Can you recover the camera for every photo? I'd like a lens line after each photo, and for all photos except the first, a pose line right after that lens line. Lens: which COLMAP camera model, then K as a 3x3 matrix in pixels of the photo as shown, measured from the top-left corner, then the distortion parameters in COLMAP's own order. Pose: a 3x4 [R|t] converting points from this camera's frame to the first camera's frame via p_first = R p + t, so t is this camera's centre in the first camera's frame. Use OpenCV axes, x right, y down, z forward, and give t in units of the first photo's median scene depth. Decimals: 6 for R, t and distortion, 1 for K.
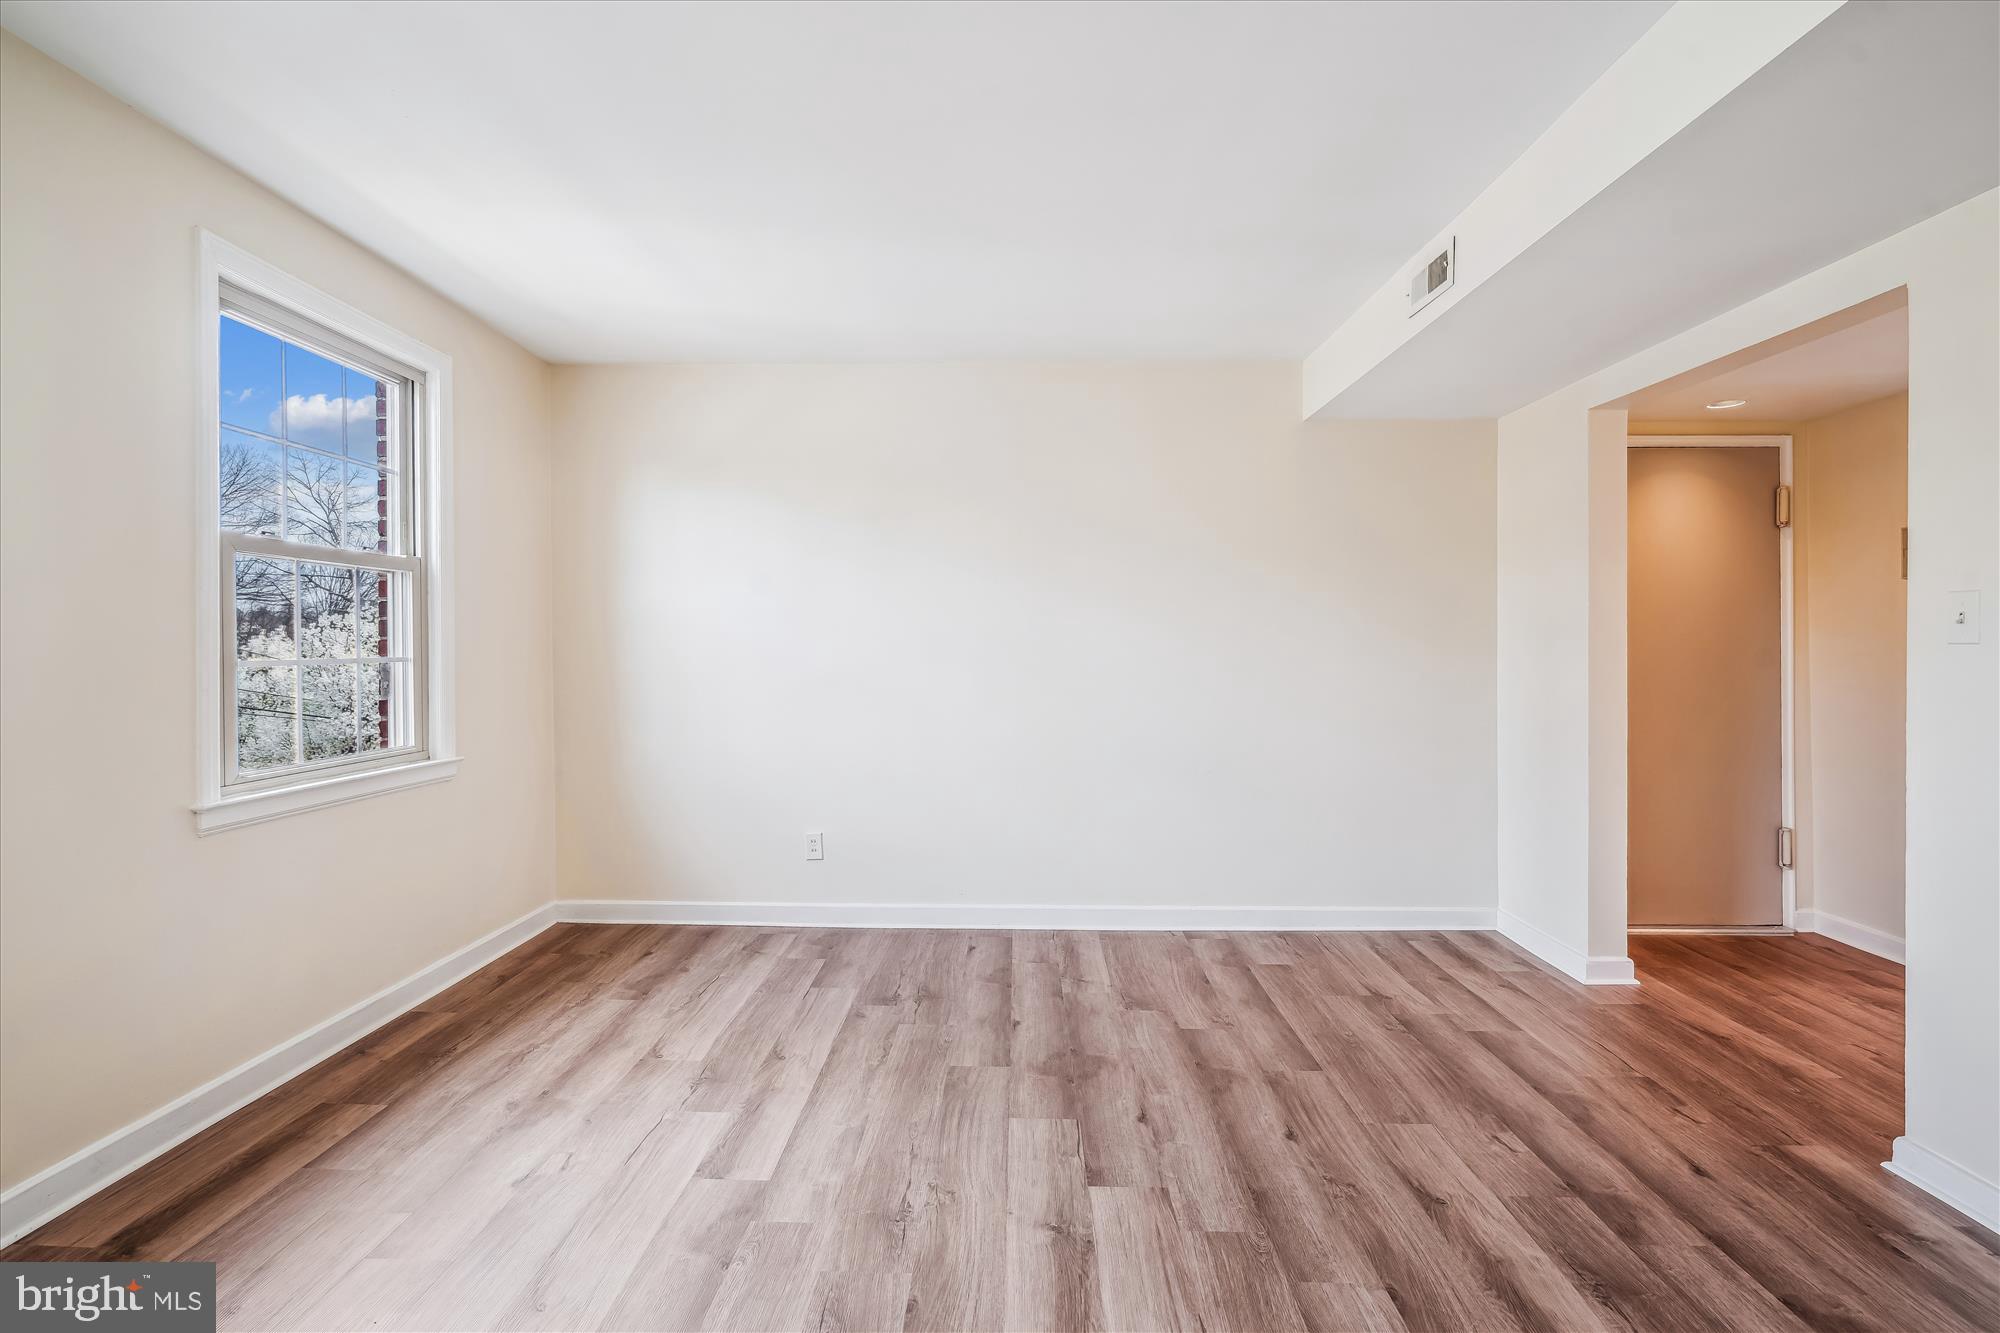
lens RADIAL K [[953.2, 0, 993.9], [0, 953.2, 656.5], [0, 0, 1]] dist [-0.004771, 0.001810]
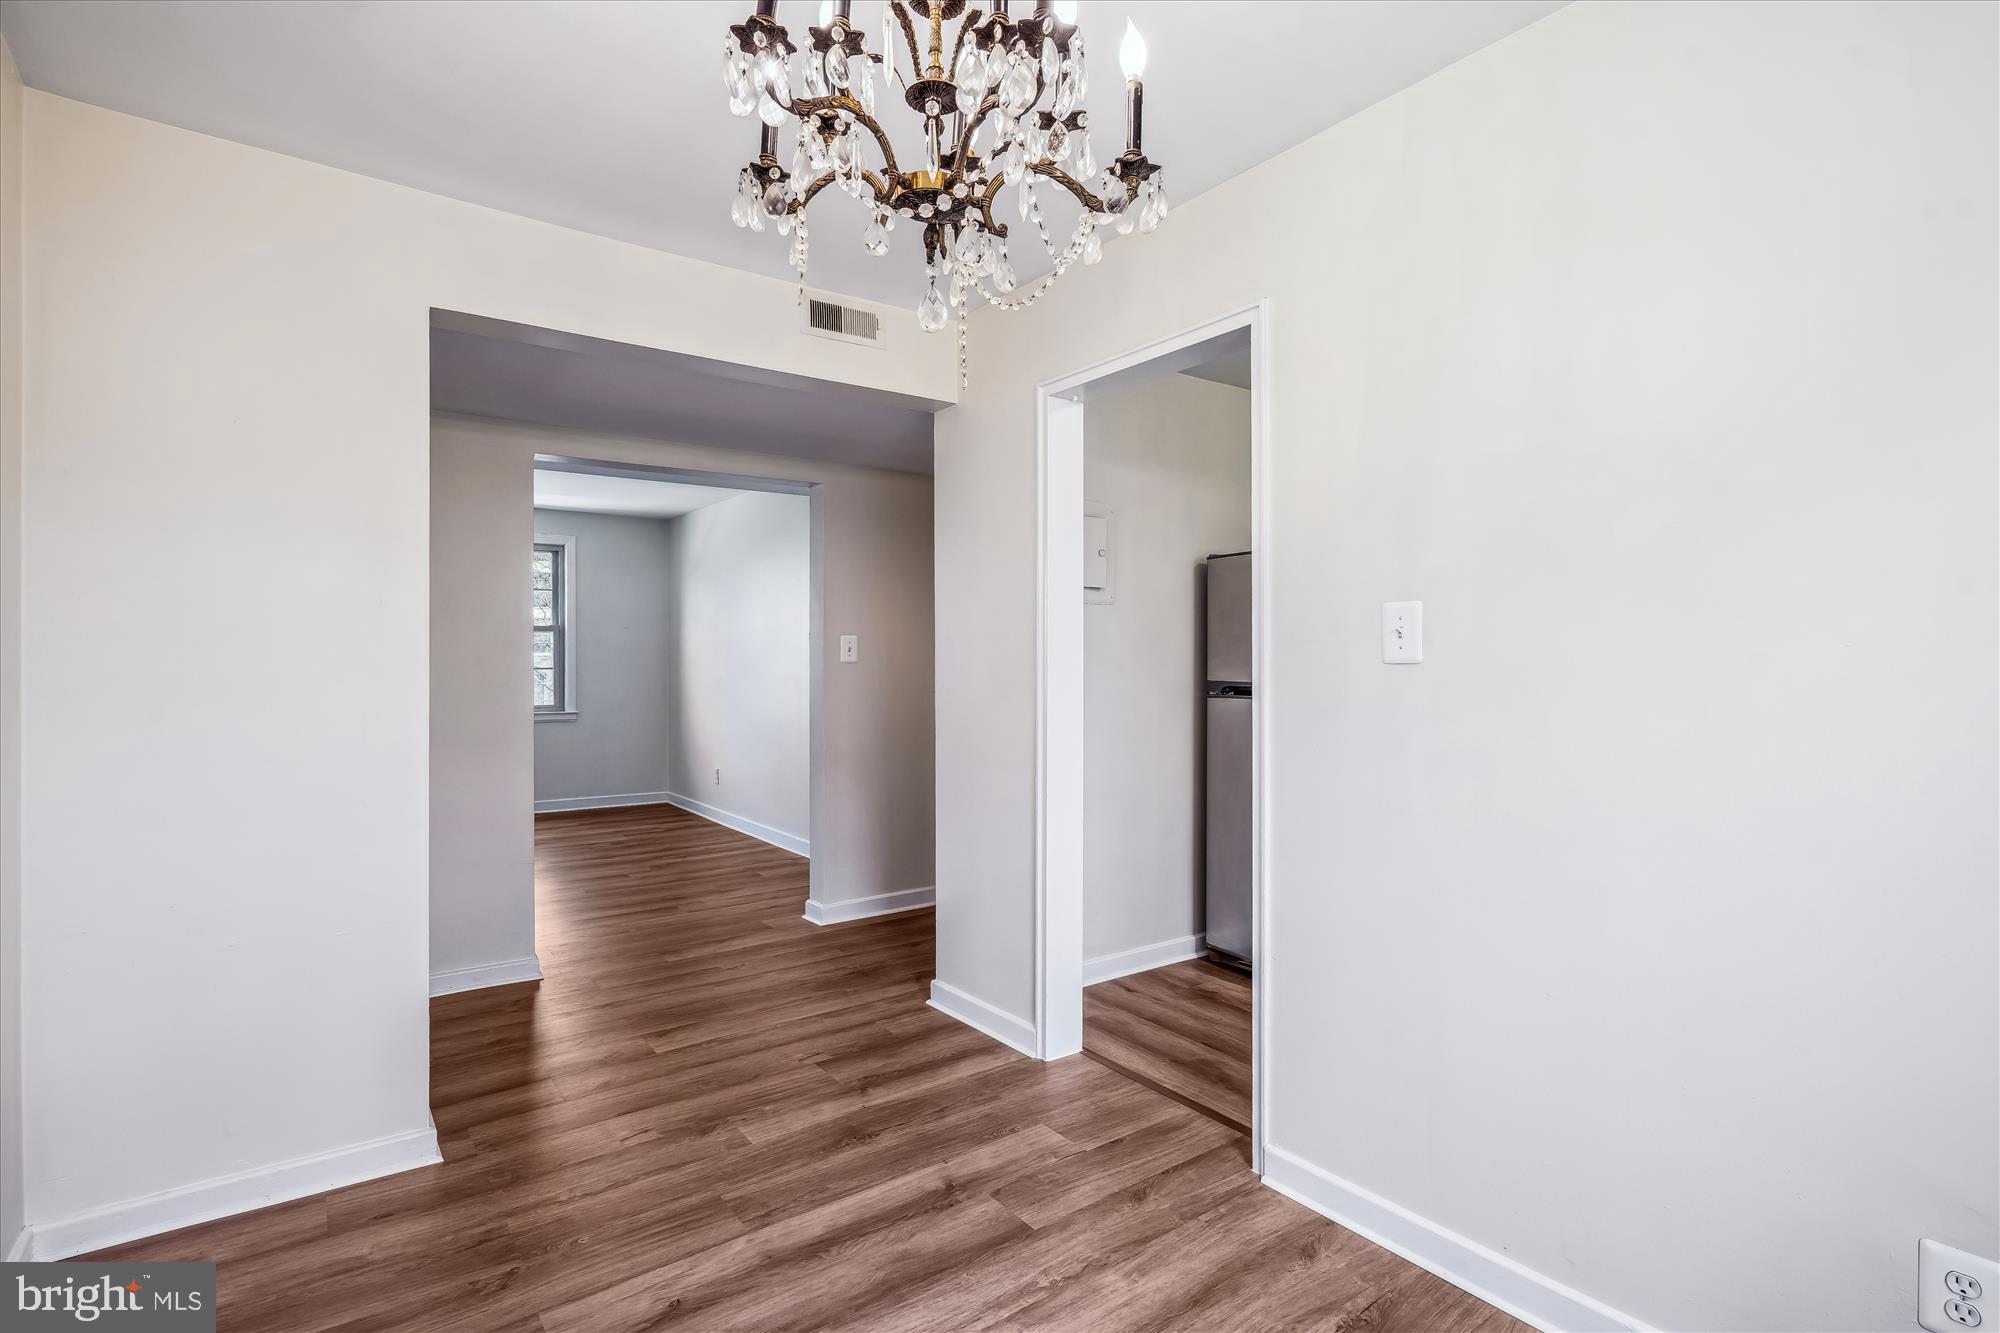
lens RADIAL K [[953.2, 0, 1001.4], [0, 953.2, 664.0], [0, 0, 1]] dist [-0.004771, 0.001810]
pose [[0.622068, 0.005434, -0.782944, 2.264634], [-0.010124, 0.999948, -0.001104, -0.019221], [0.782897, 0.008613, 0.622091, 0.461030]]
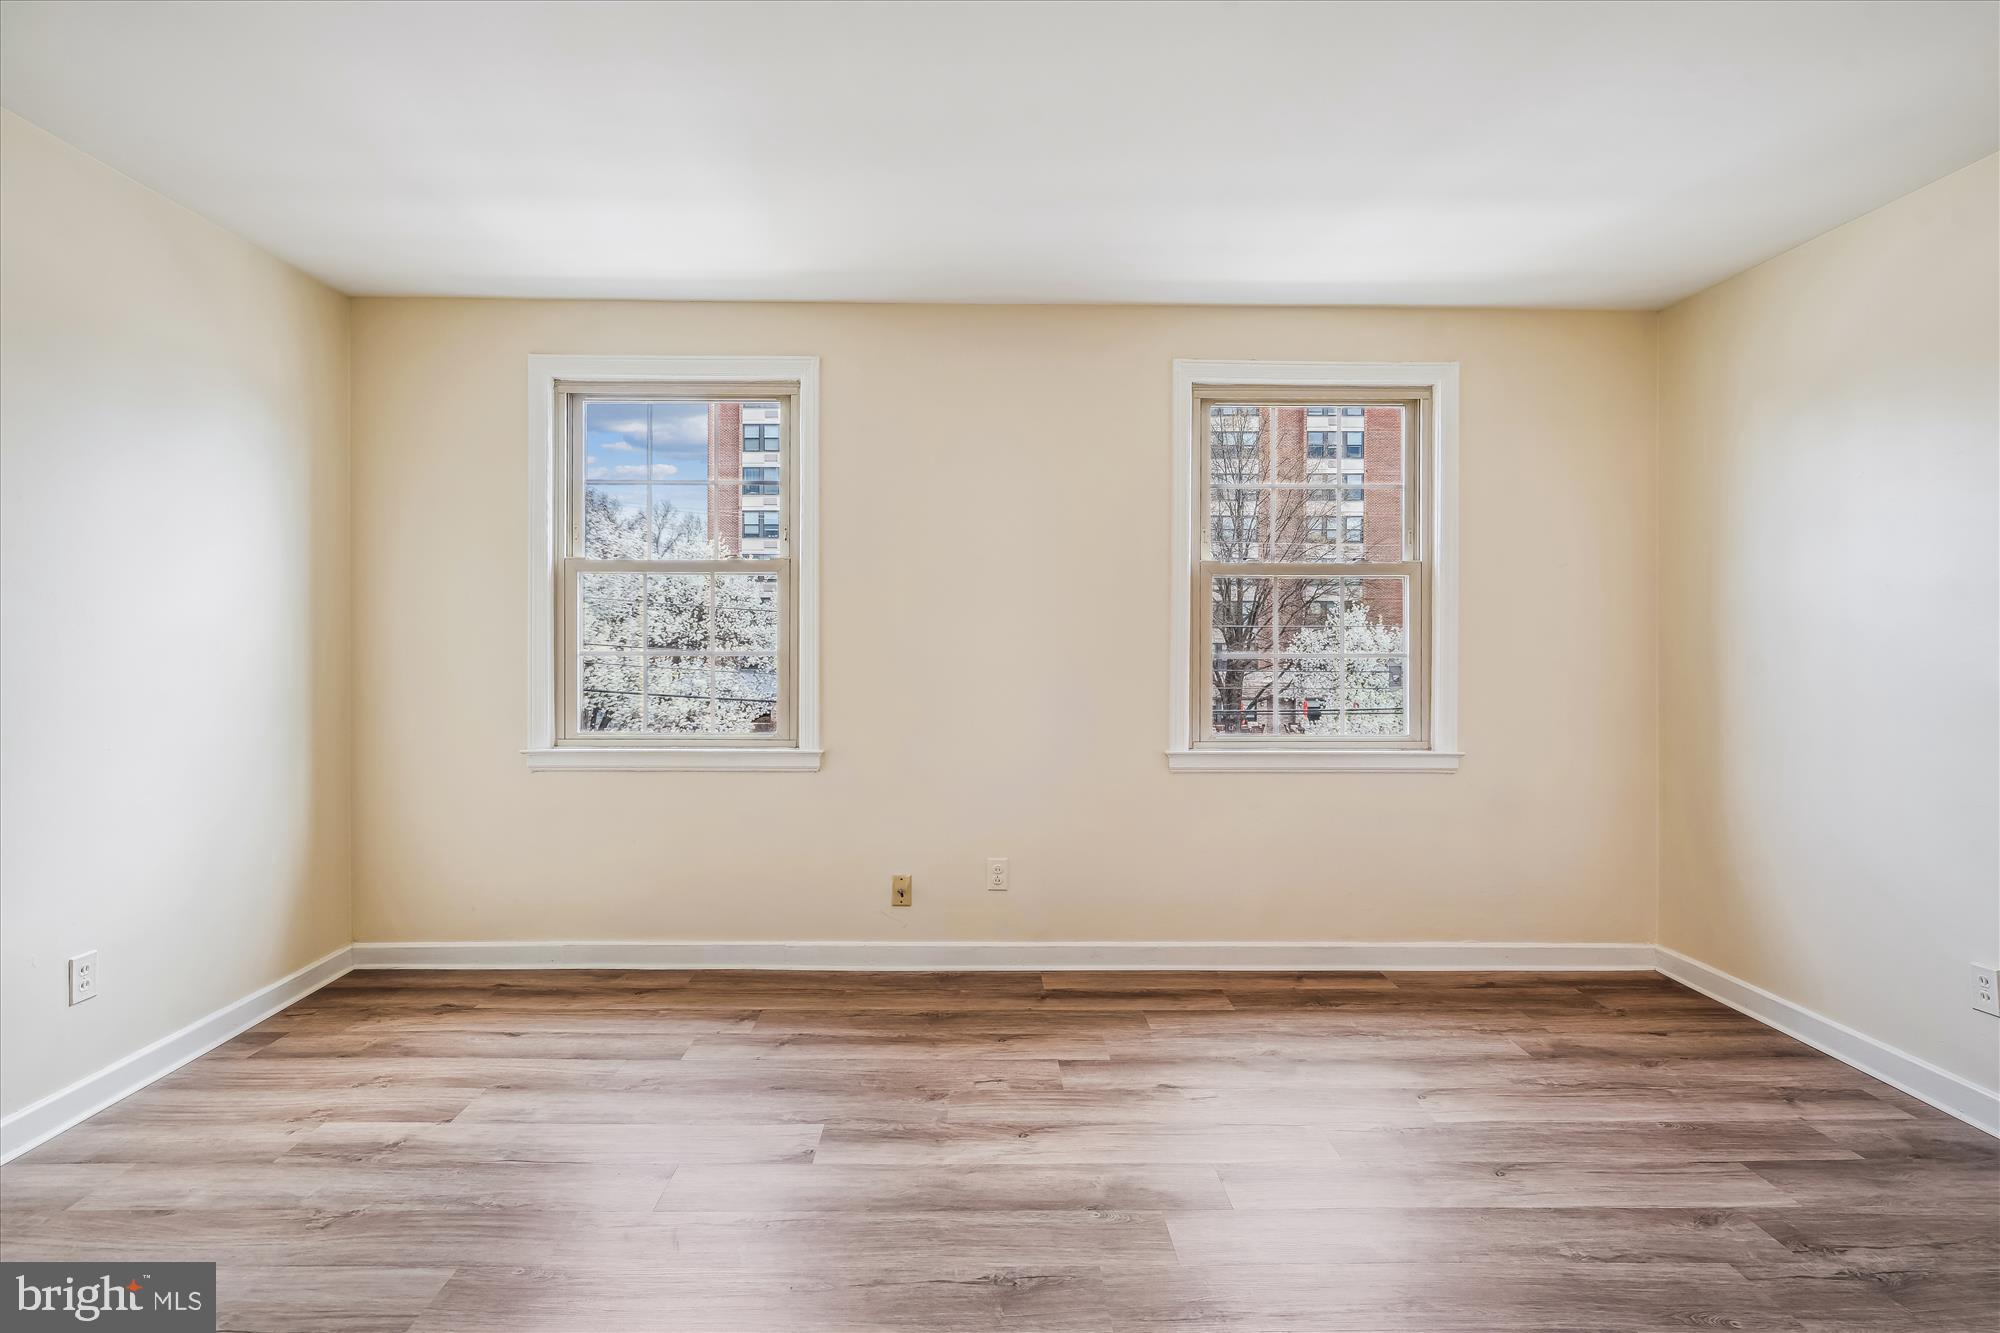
lens RADIAL K [[953.2, 0, 986.7], [0, 953.2, 654.2], [0, 0, 1]] dist [-0.004771, 0.001810]
pose [[0.039152, 0.010085, -0.999182, 0.534944], [-0.008512, 0.999916, 0.009758, -0.006195], [0.999197, 0.008123, 0.039234, 0.551381]]
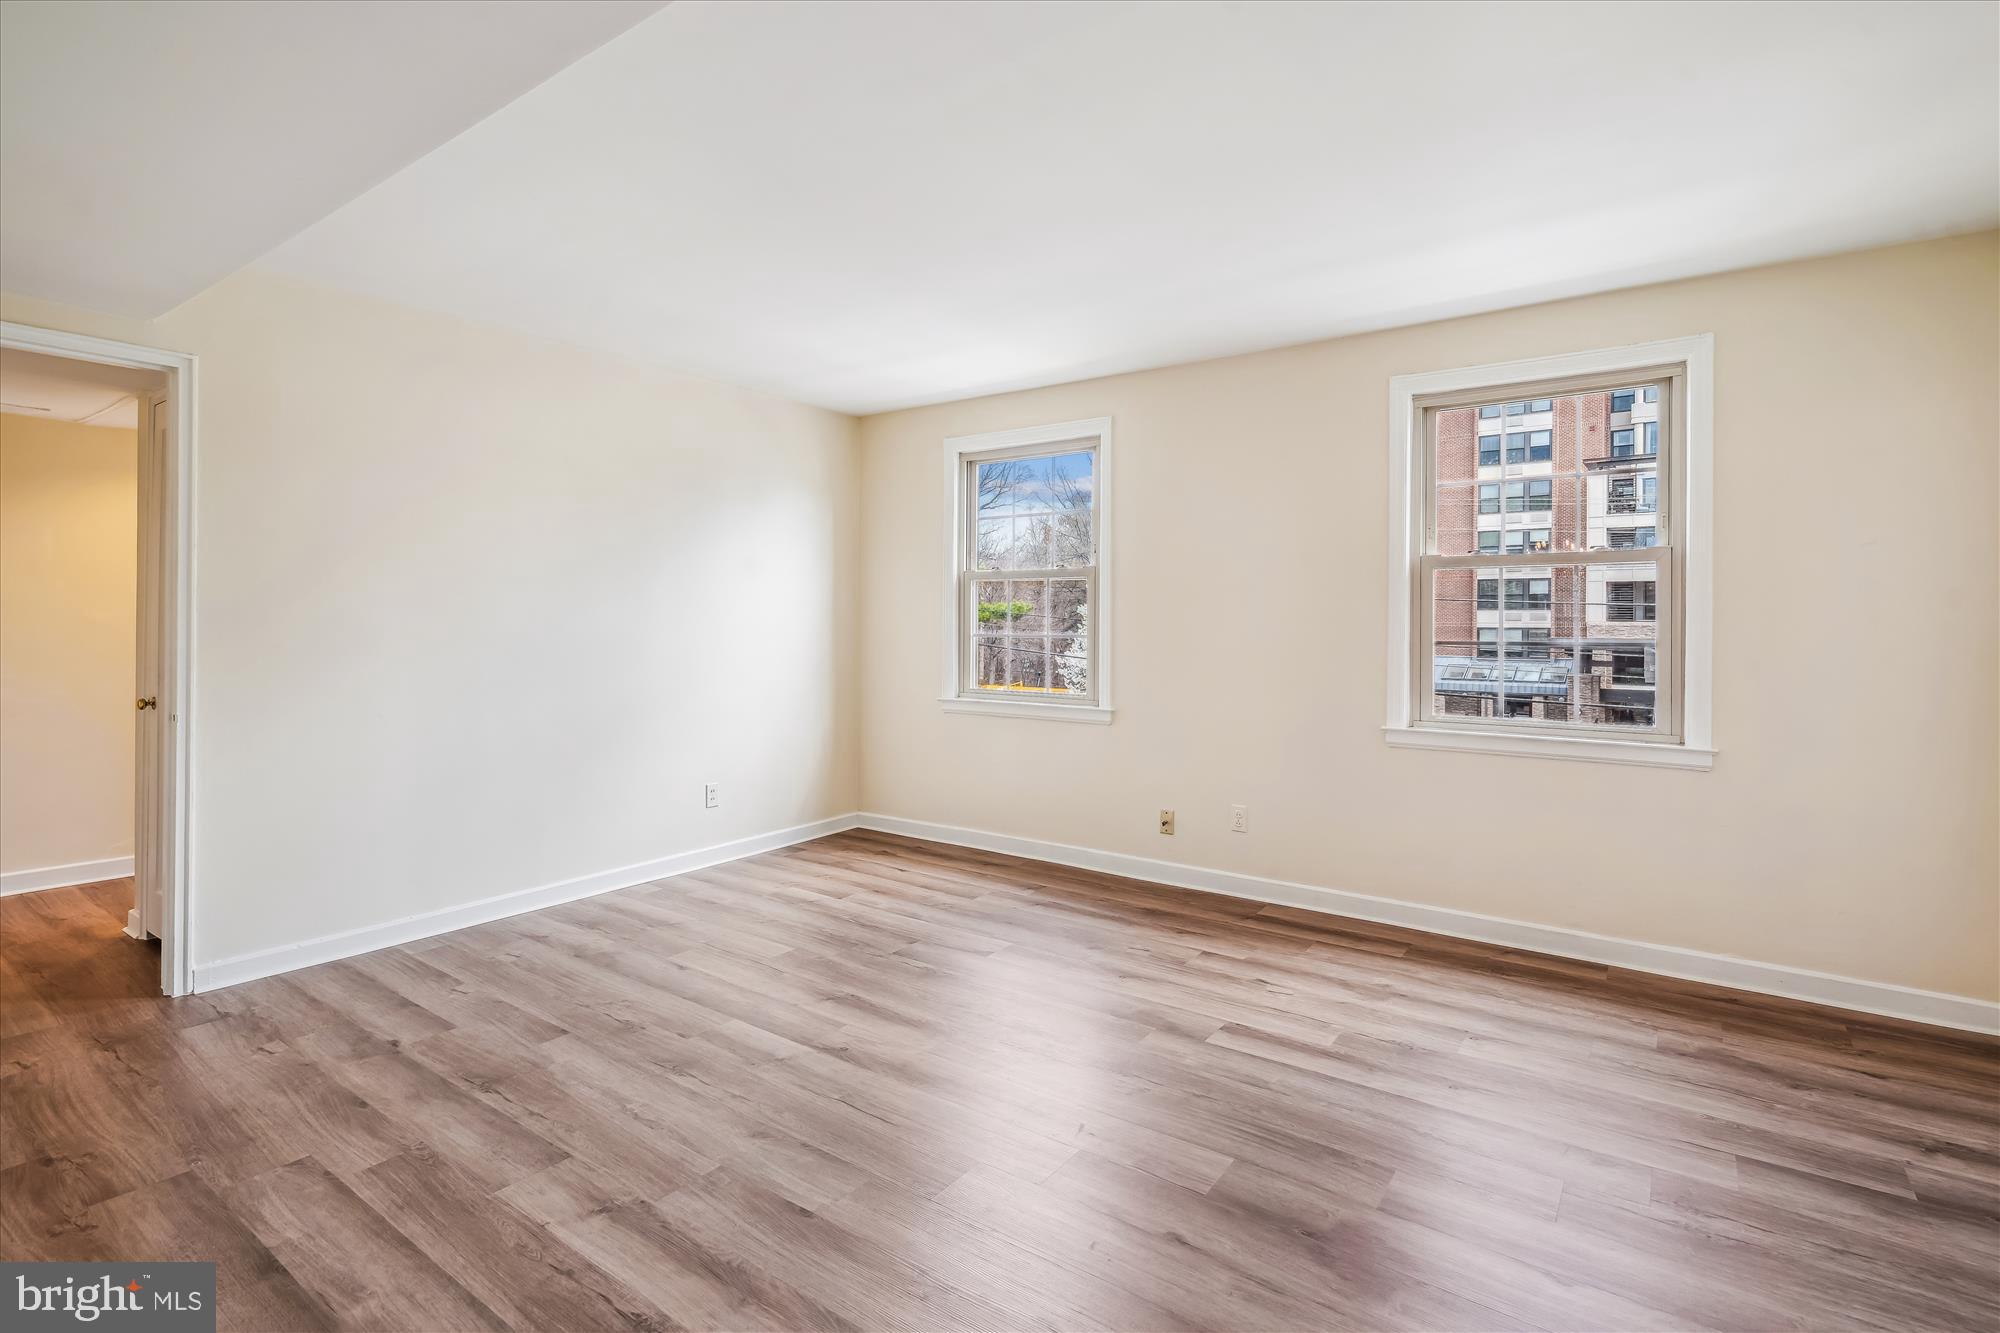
lens RADIAL K [[953.2, 0, 985.1], [0, 953.2, 625.6], [0, 0, 1]] dist [-0.004771, 0.001810]
pose [[-0.570477, -0.004153, -0.821303, 0.778995], [-0.011667, 0.999927, 0.003048, -0.014826], [0.821231, 0.011321, -0.570484, 1.151738]]
